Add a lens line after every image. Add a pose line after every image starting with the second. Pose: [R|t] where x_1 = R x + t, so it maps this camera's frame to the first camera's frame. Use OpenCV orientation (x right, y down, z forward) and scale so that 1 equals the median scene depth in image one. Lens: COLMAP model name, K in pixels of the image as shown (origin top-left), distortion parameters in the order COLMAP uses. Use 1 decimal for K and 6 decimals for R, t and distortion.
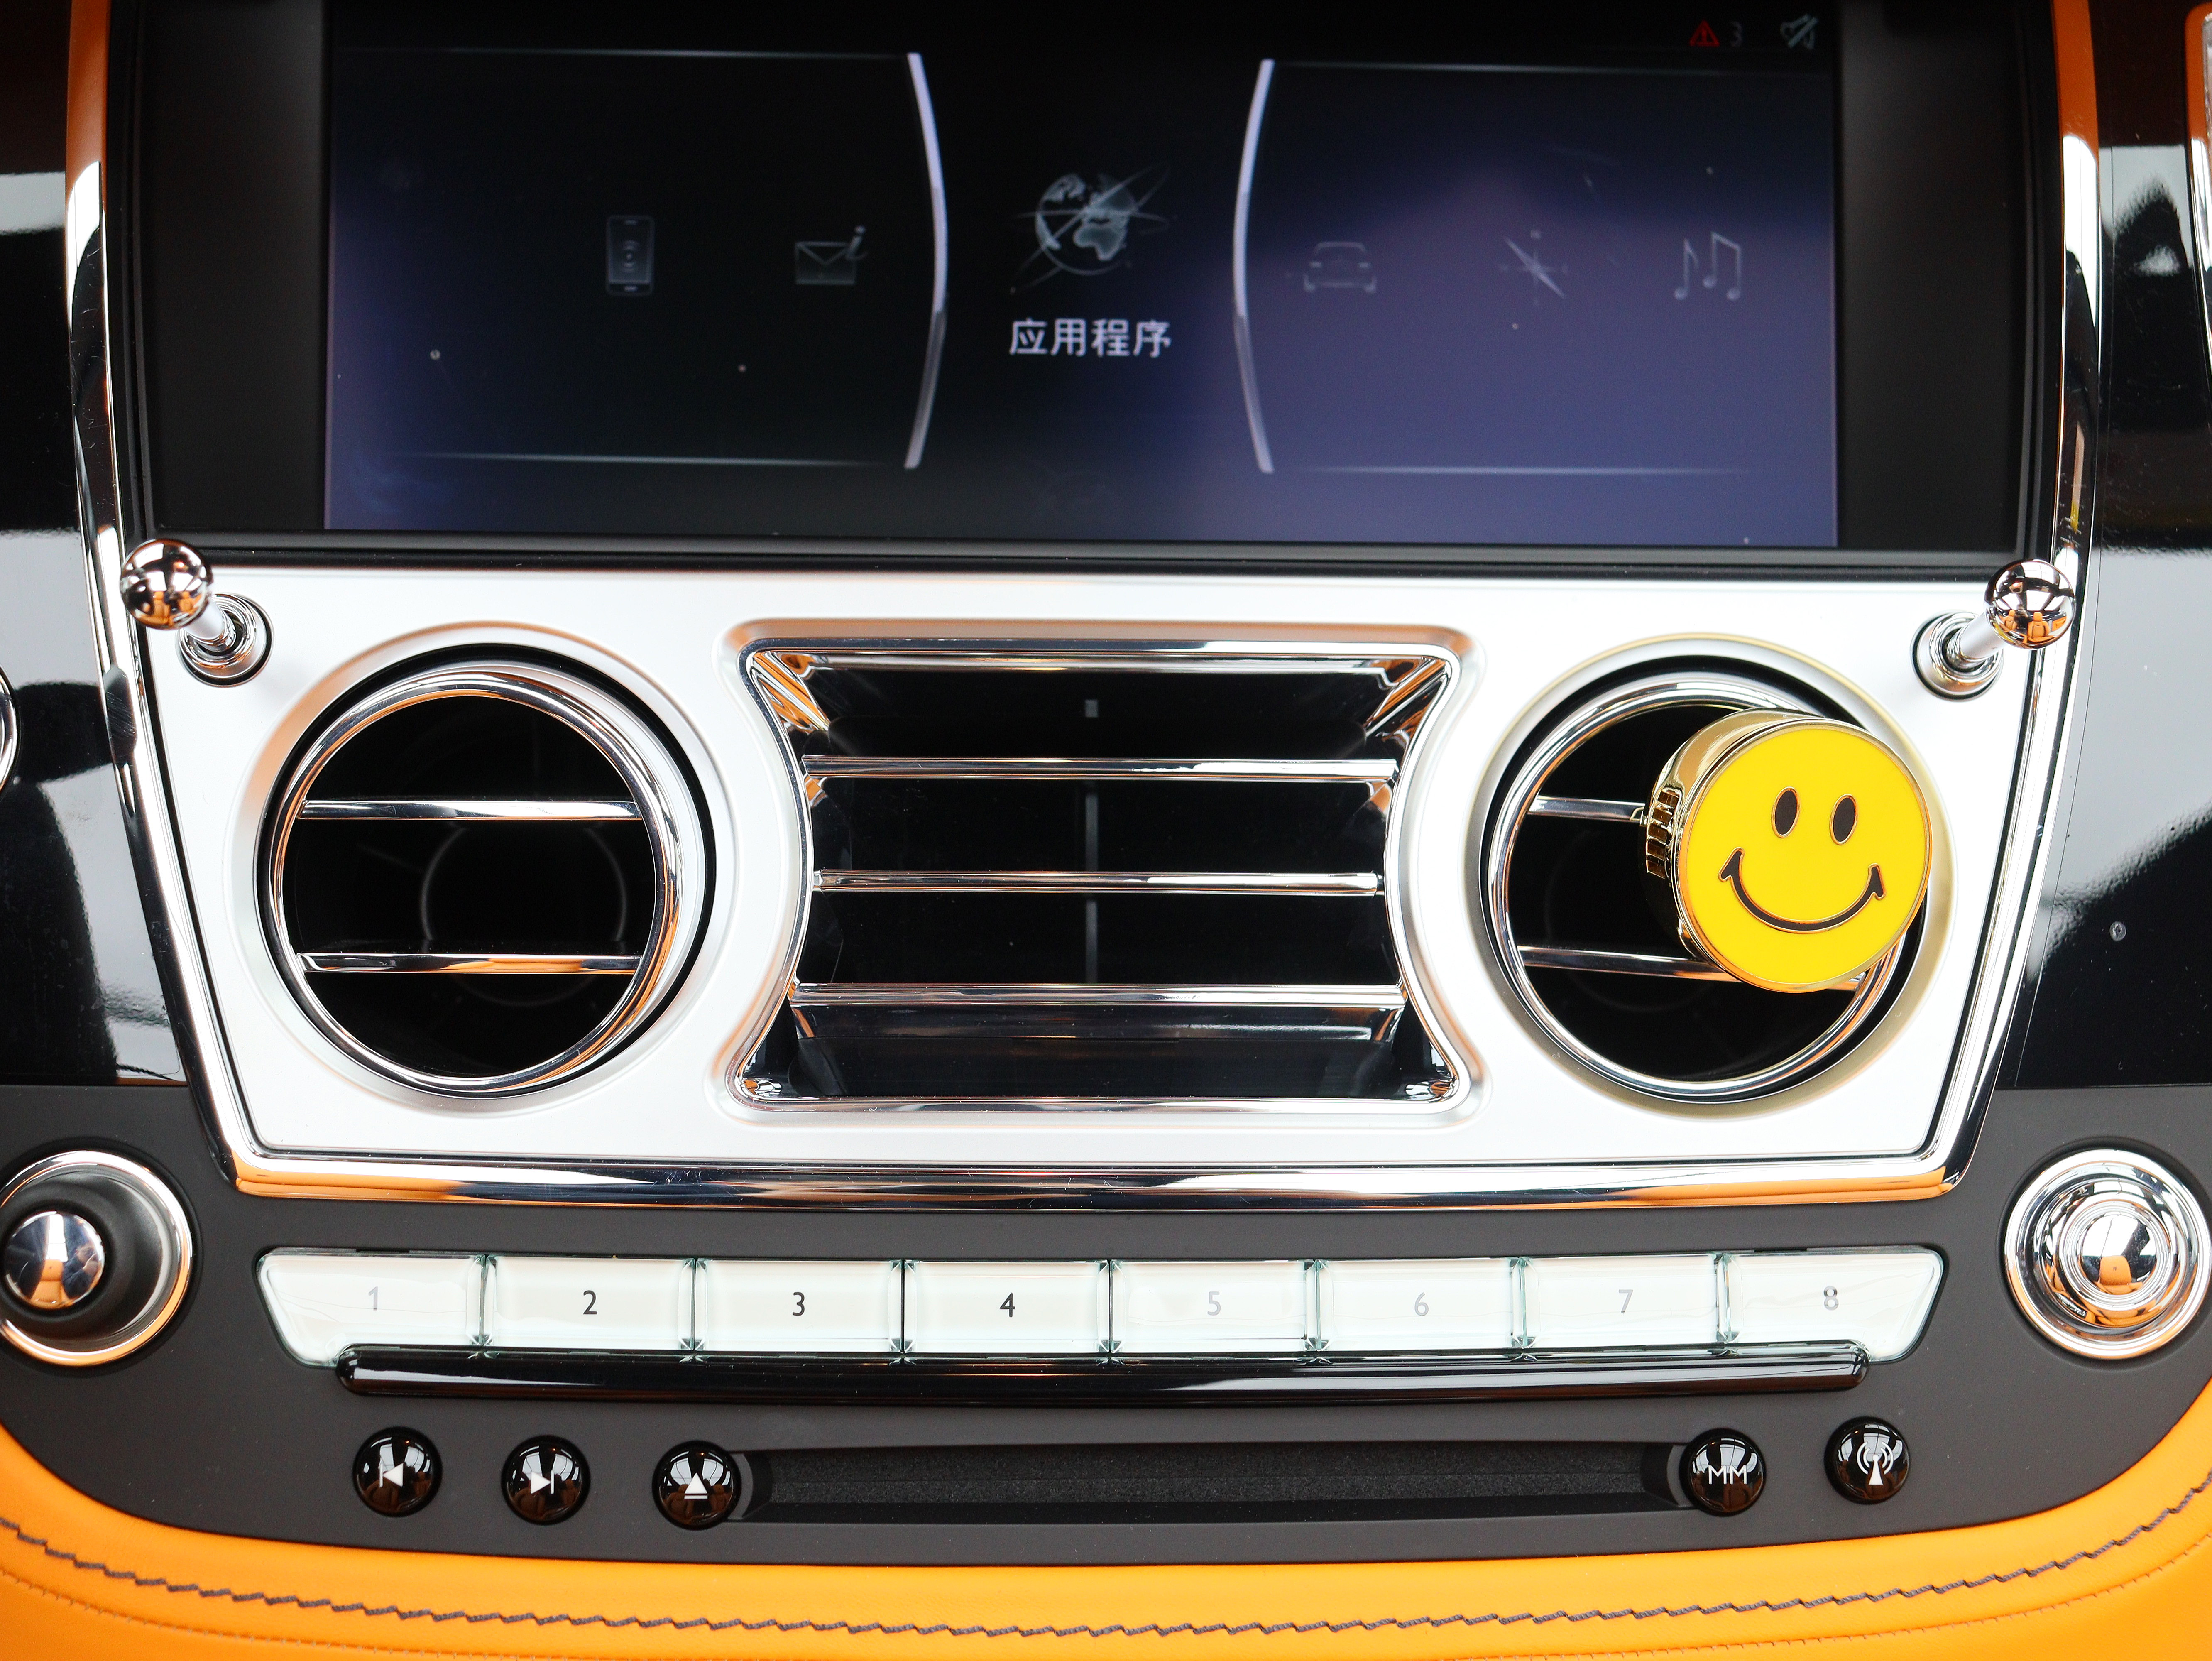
lens RADIAL K [[3750.0, 0, 1115.5], [0, 3750.0, 855.6], [0, 0, 1]] dist [0.088171, 0.000000]
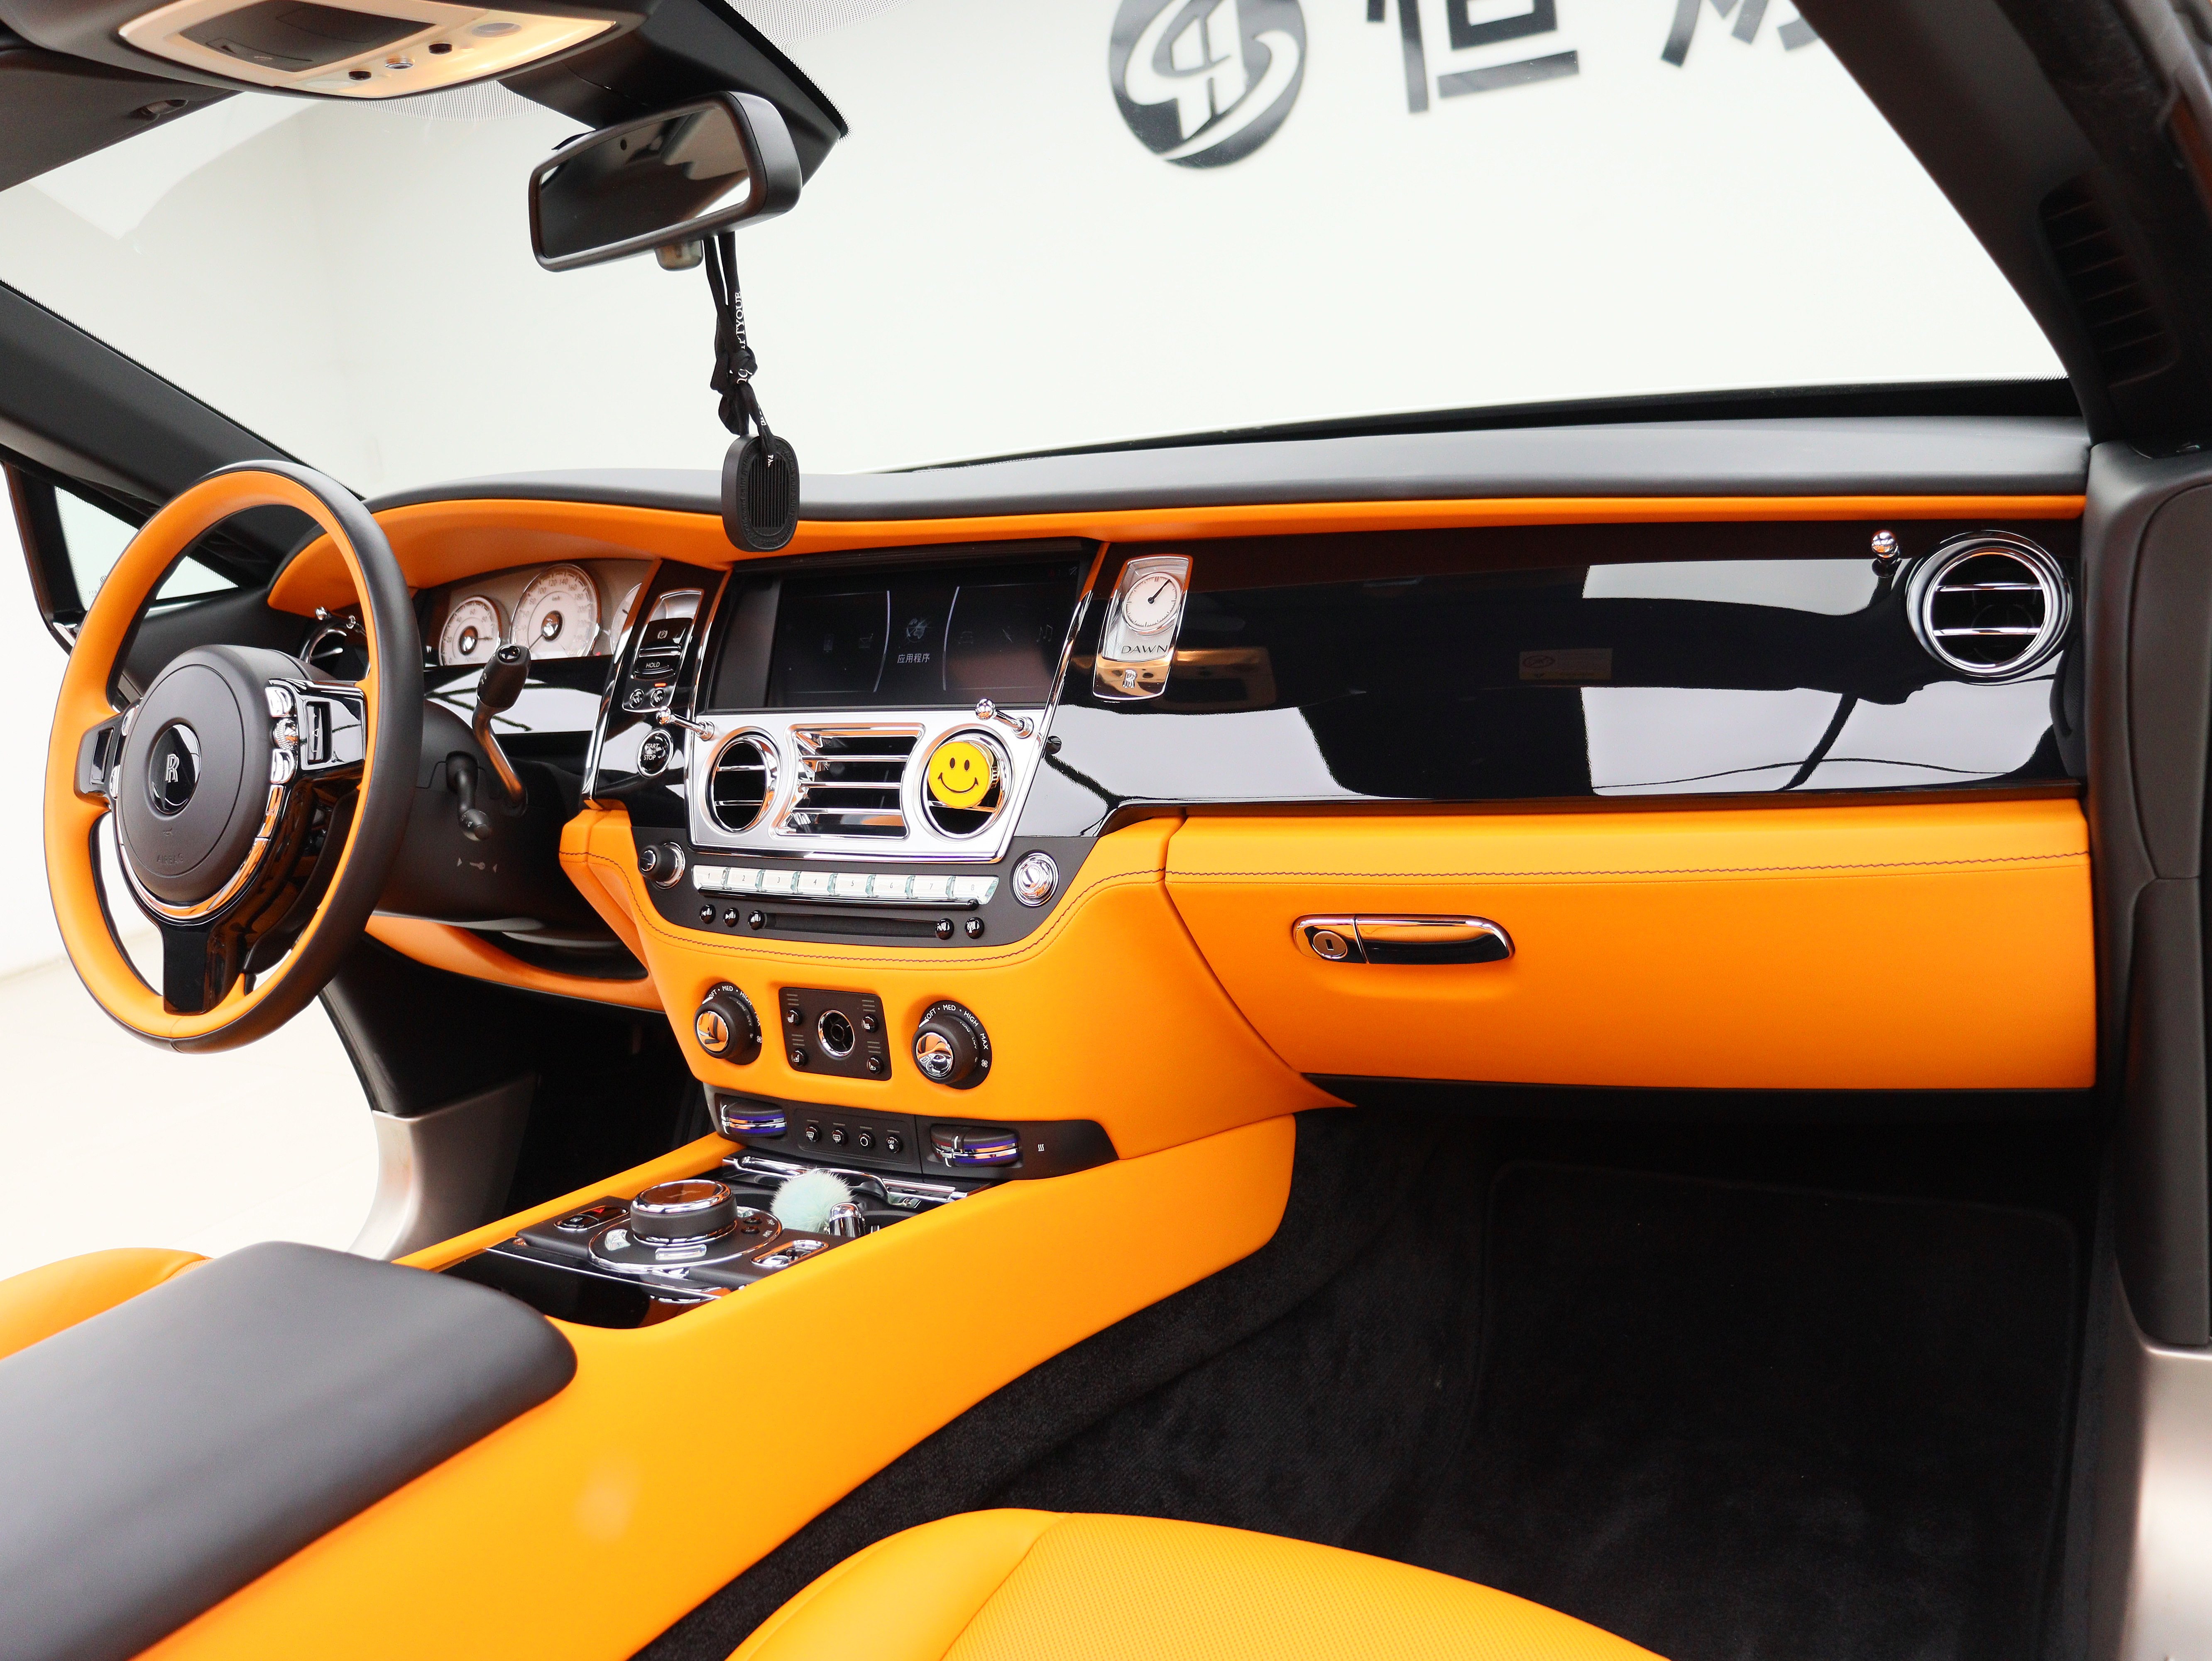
lens RADIAL K [[2044.7, 0, 1073.8], [0, 2044.7, 861.6], [0, 0, 1]] dist [-0.127532, 0.000000]
pose [[0.802438, 0.019983, -0.596400, 1.537145], [-0.066412, 0.996221, -0.055976, 0.200729], [0.593028, 0.084526, 0.800733, -0.655578]]
